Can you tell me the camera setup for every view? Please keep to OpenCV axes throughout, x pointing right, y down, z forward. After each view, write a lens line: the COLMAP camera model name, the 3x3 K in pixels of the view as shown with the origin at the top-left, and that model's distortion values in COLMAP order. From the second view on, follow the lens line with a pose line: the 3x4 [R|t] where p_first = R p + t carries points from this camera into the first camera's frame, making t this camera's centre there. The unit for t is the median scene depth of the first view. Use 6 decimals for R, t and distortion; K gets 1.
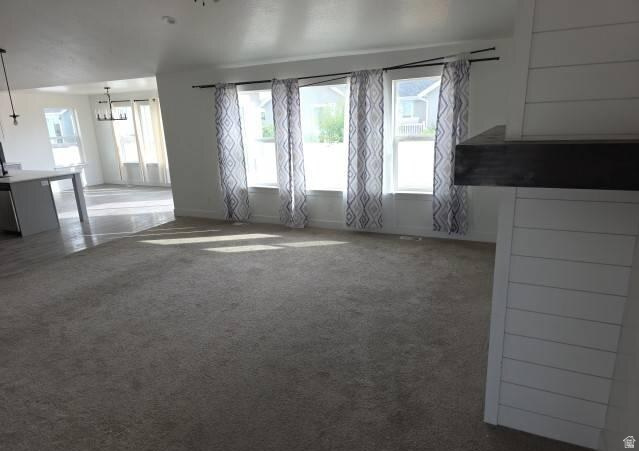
lens RADIAL K [[429.3, 0, 317.5], [0, 429.3, 228.4], [0, 0, 1]] dist [0.043186, -0.024739]
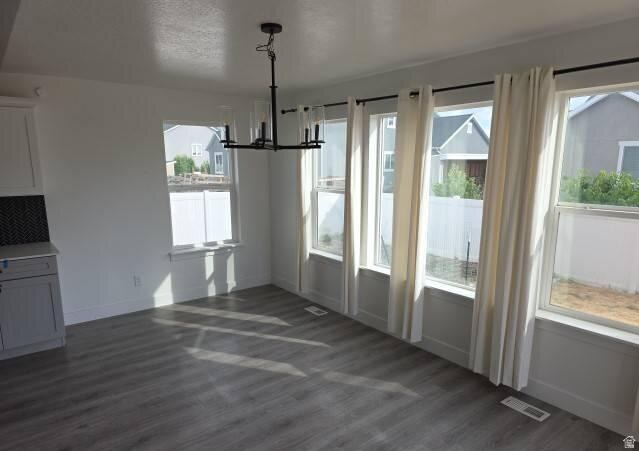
lens RADIAL K [[429.3, 0, 319.1], [0, 429.3, 249.3], [0, 0, 1]] dist [0.043186, -0.024739]
pose [[0.891822, 0.134820, -0.431830, -0.281031], [-0.153528, 0.988107, -0.008574, -0.165758], [0.425538, 0.073945, 0.901914, 0.675902]]
